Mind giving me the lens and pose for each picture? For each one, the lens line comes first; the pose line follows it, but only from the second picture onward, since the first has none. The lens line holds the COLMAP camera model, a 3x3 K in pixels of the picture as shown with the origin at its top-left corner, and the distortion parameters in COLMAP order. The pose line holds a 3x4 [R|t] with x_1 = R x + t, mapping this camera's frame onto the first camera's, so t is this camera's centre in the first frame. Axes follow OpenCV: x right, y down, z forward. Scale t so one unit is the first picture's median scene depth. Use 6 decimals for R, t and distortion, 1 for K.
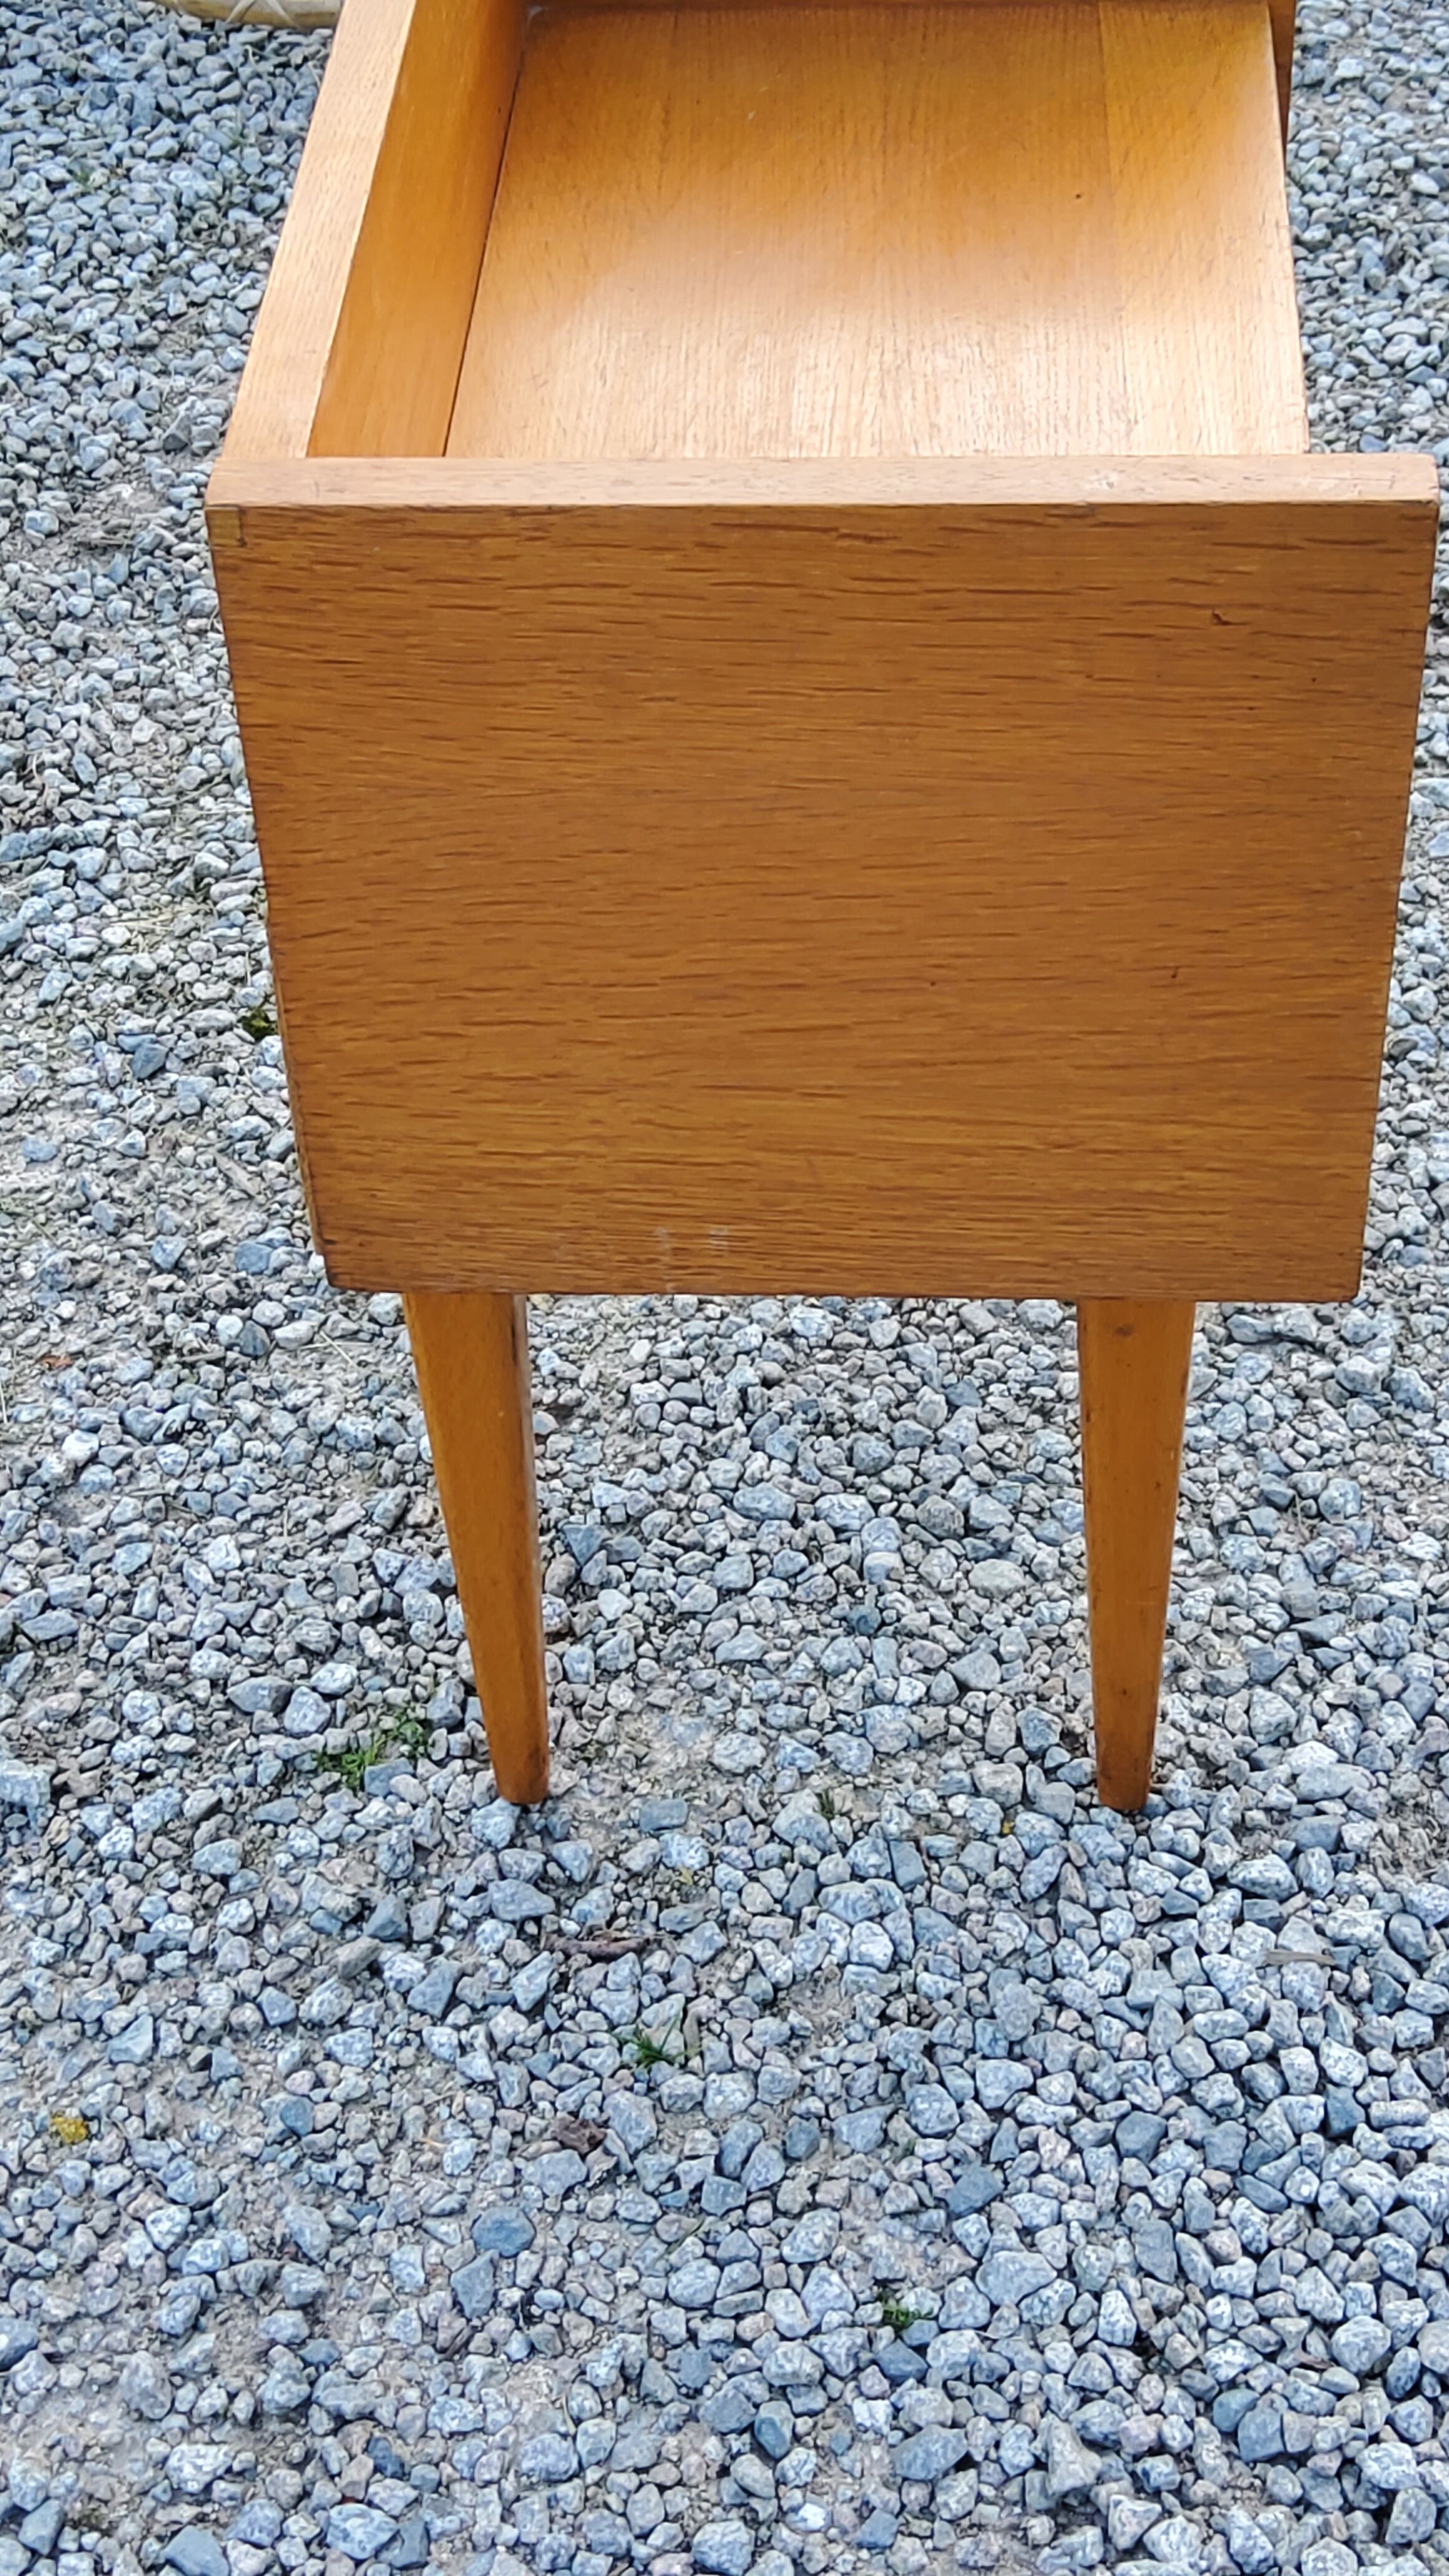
lens RADIAL K [[3754.9, 0, 724.5], [0, 3754.9, 1288.0], [0, 0, 1]] dist [0.180919, -0.509632]
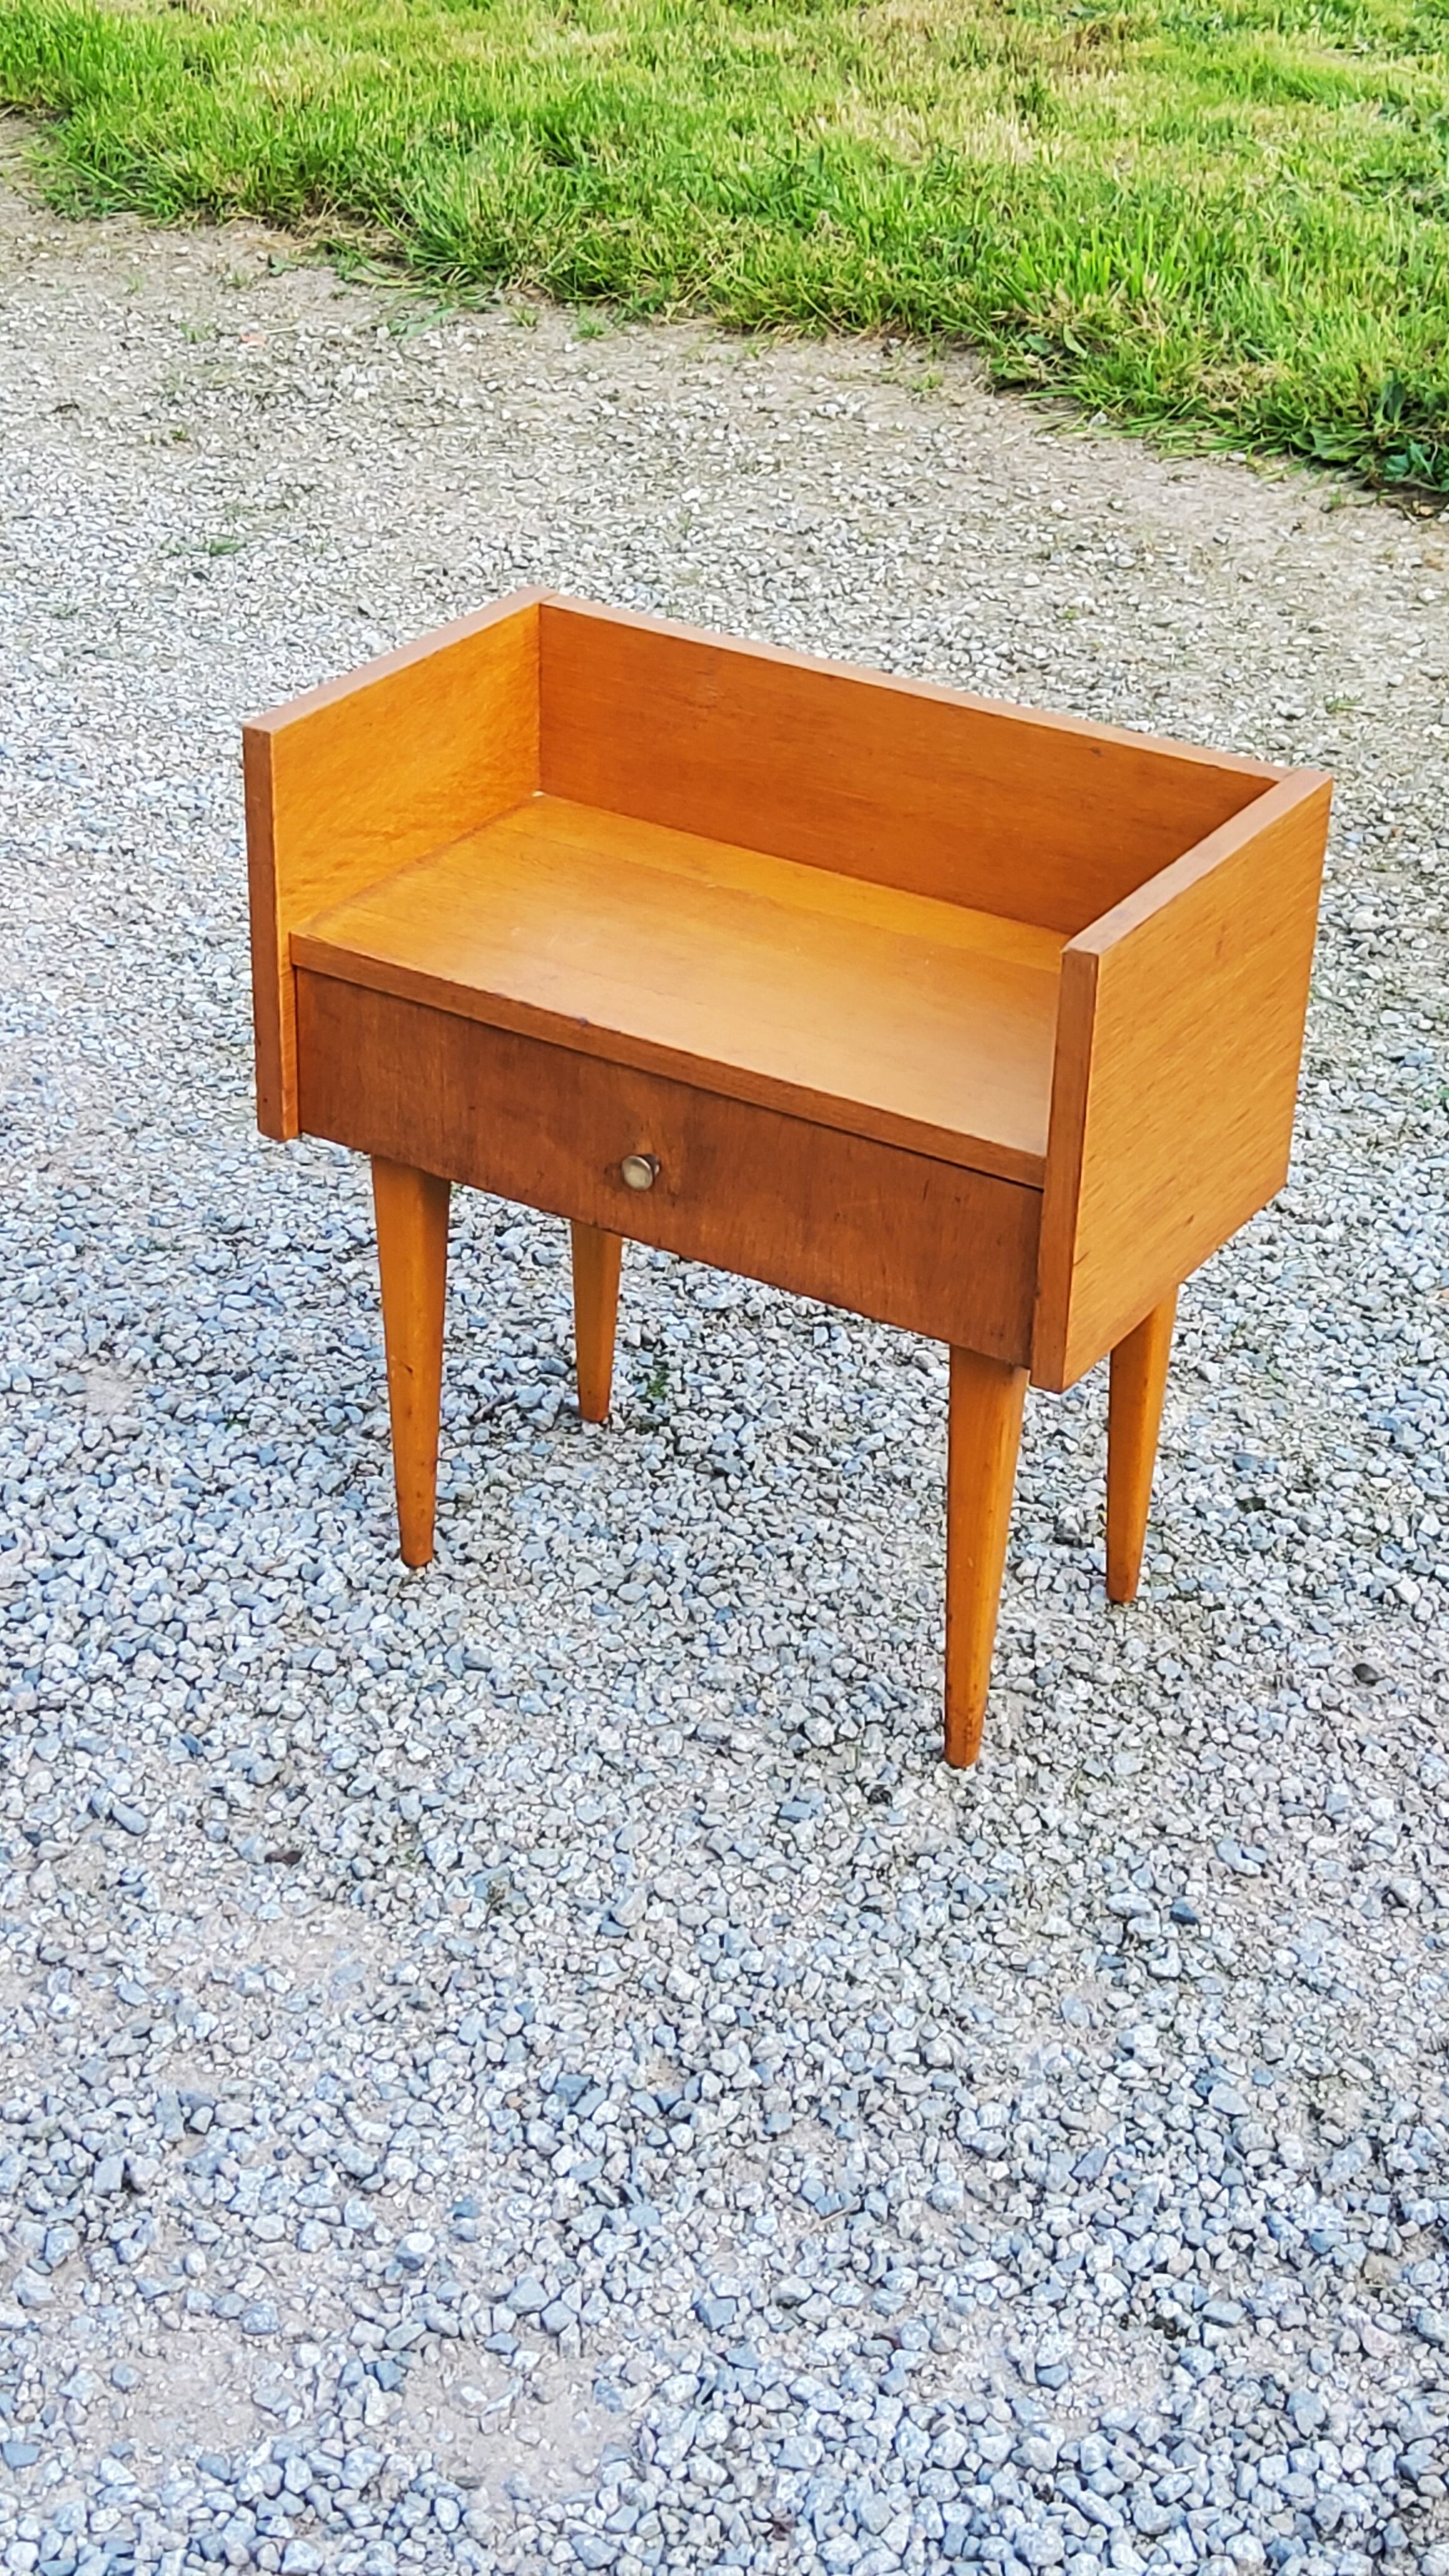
lens RADIAL K [[3766.6, 0, 762.2], [0, 3766.6, 1361.0], [0, 0, 1]] dist [0.175736, -0.522034]
pose [[-0.463714, 0.473239, -0.749009, 1.405372], [-0.627660, 0.421193, 0.654706, -1.256318], [0.625310, 0.773719, 0.101720, 0.879200]]
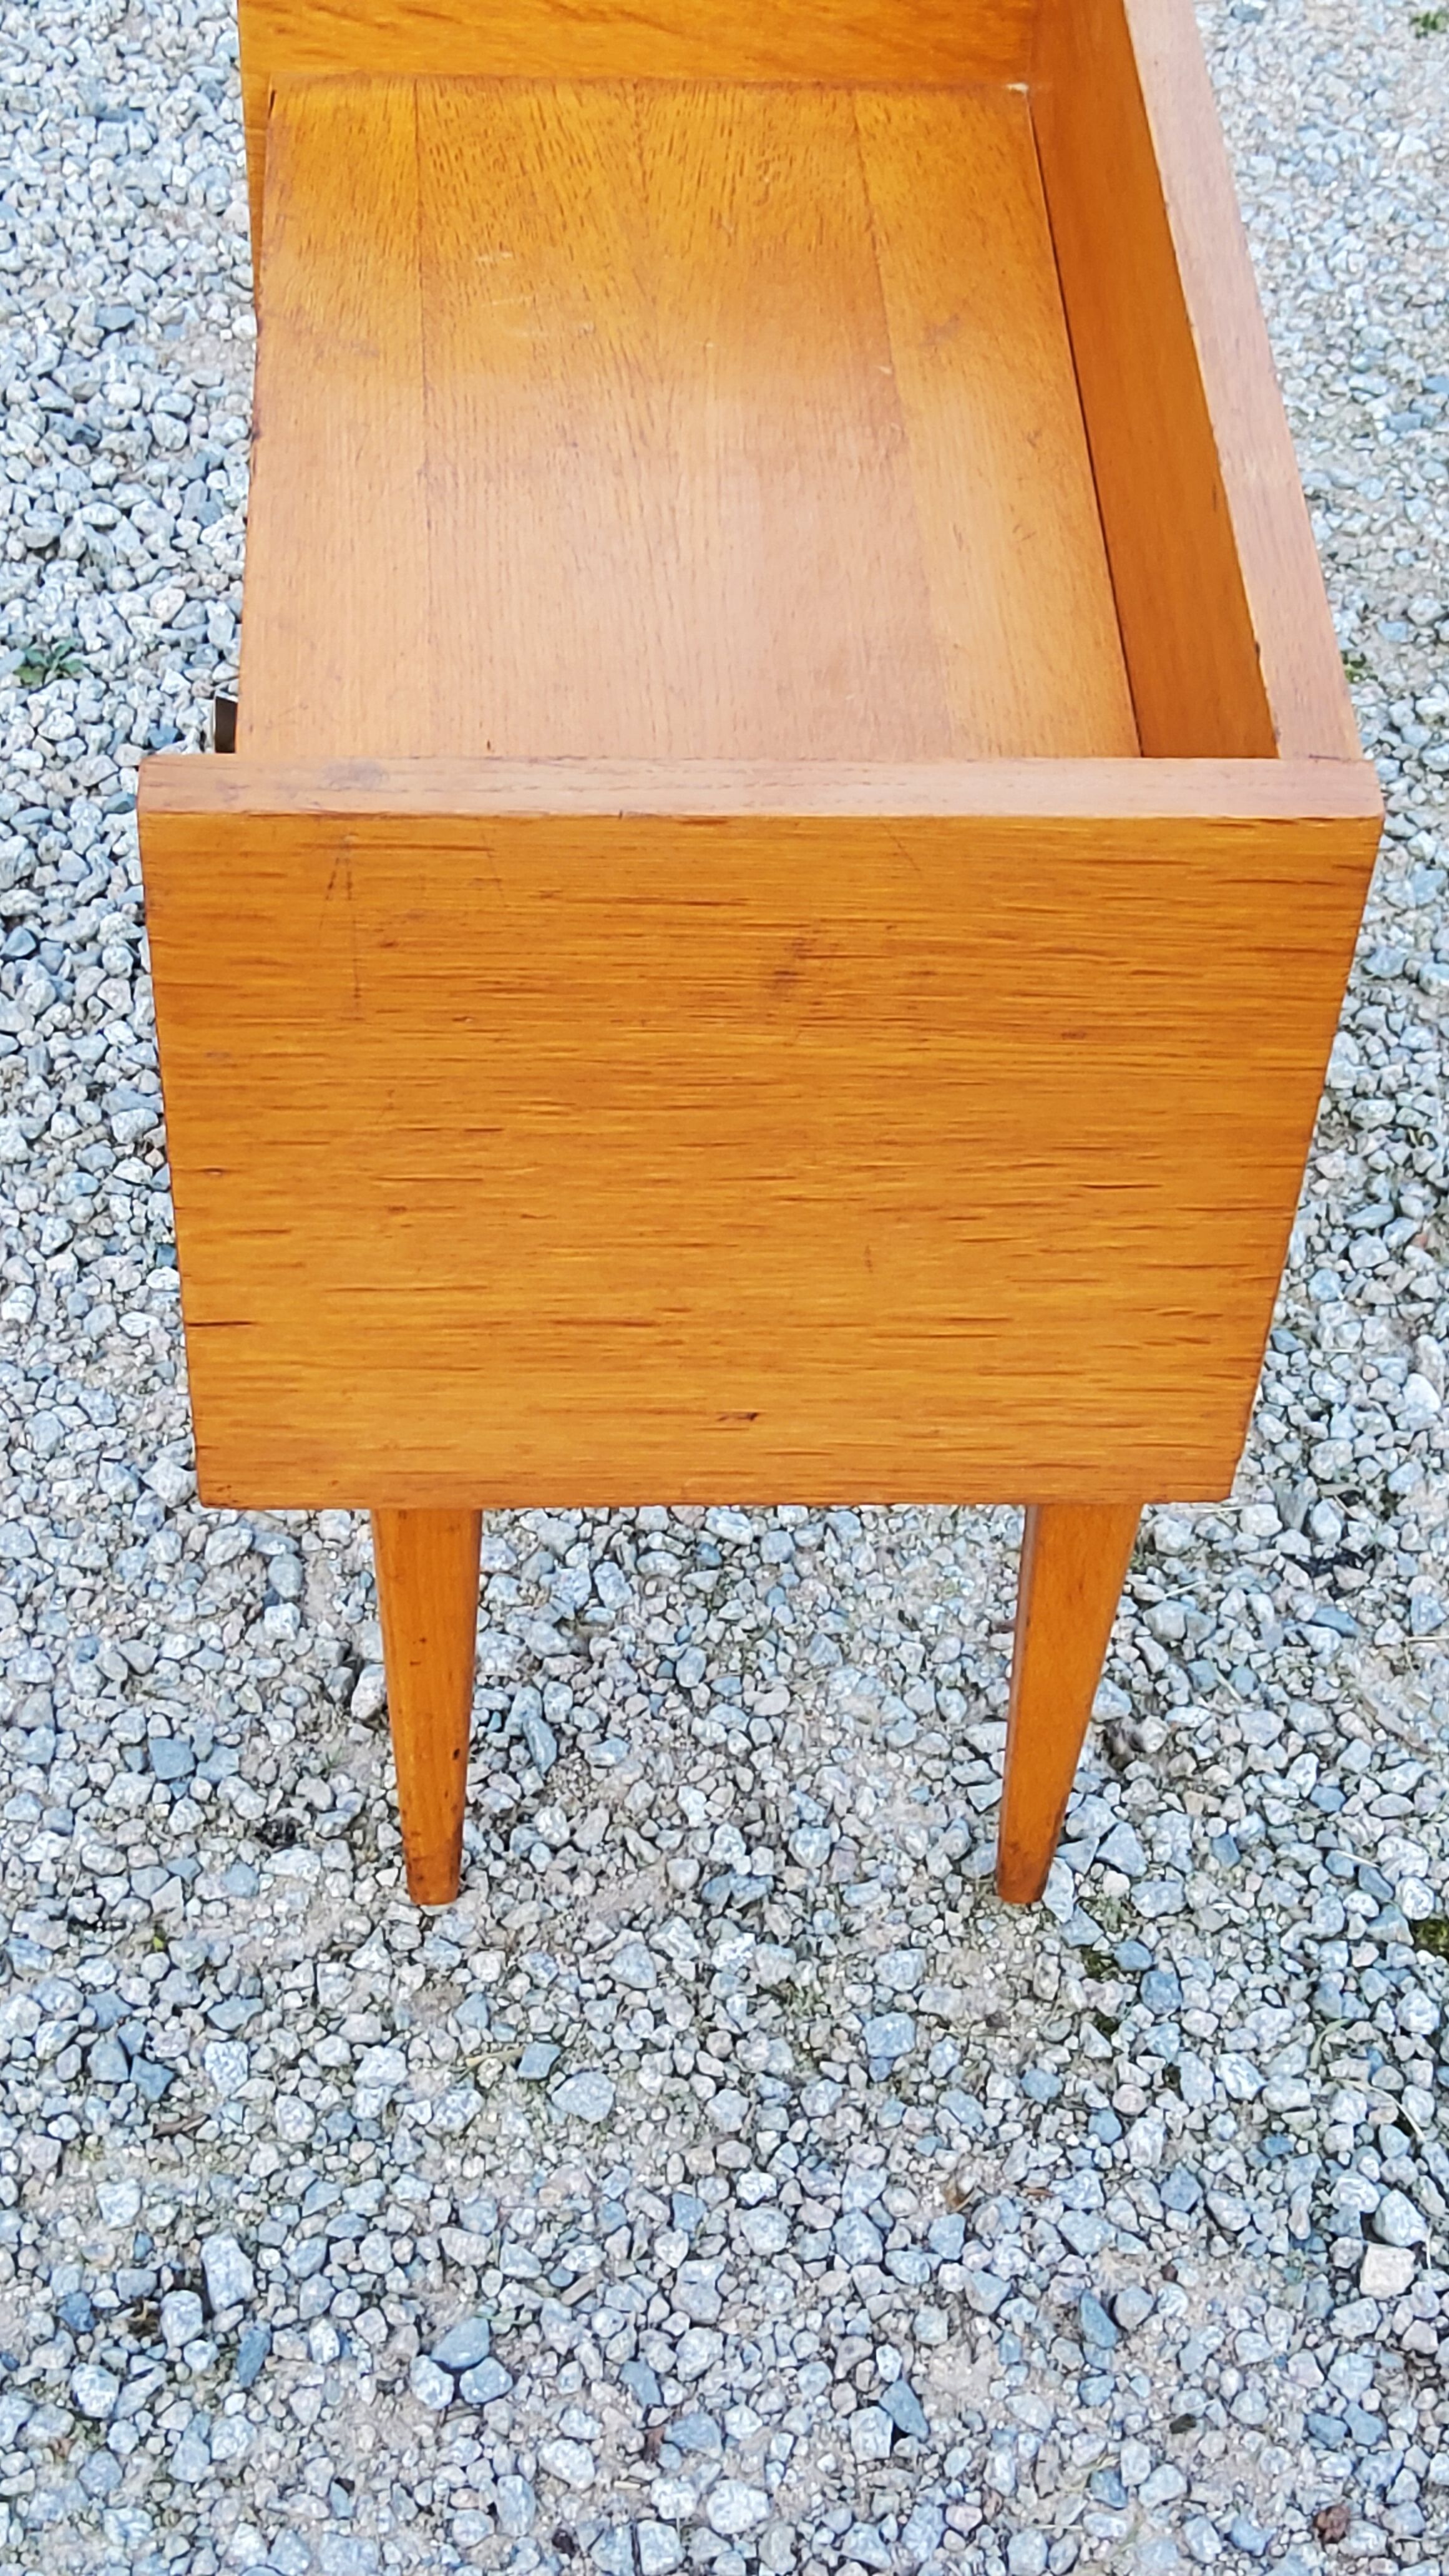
lens RADIAL K [[3828.2, 0, 756.1], [0, 3828.2, 1304.1], [0, 0, 1]] dist [0.186436, -0.568839]
pose [[-0.993720, 0.072586, -0.085156, 0.112841], [-0.089500, -0.058858, 0.994246, -1.139875], [0.067156, 0.995624, 0.064984, 1.037541]]
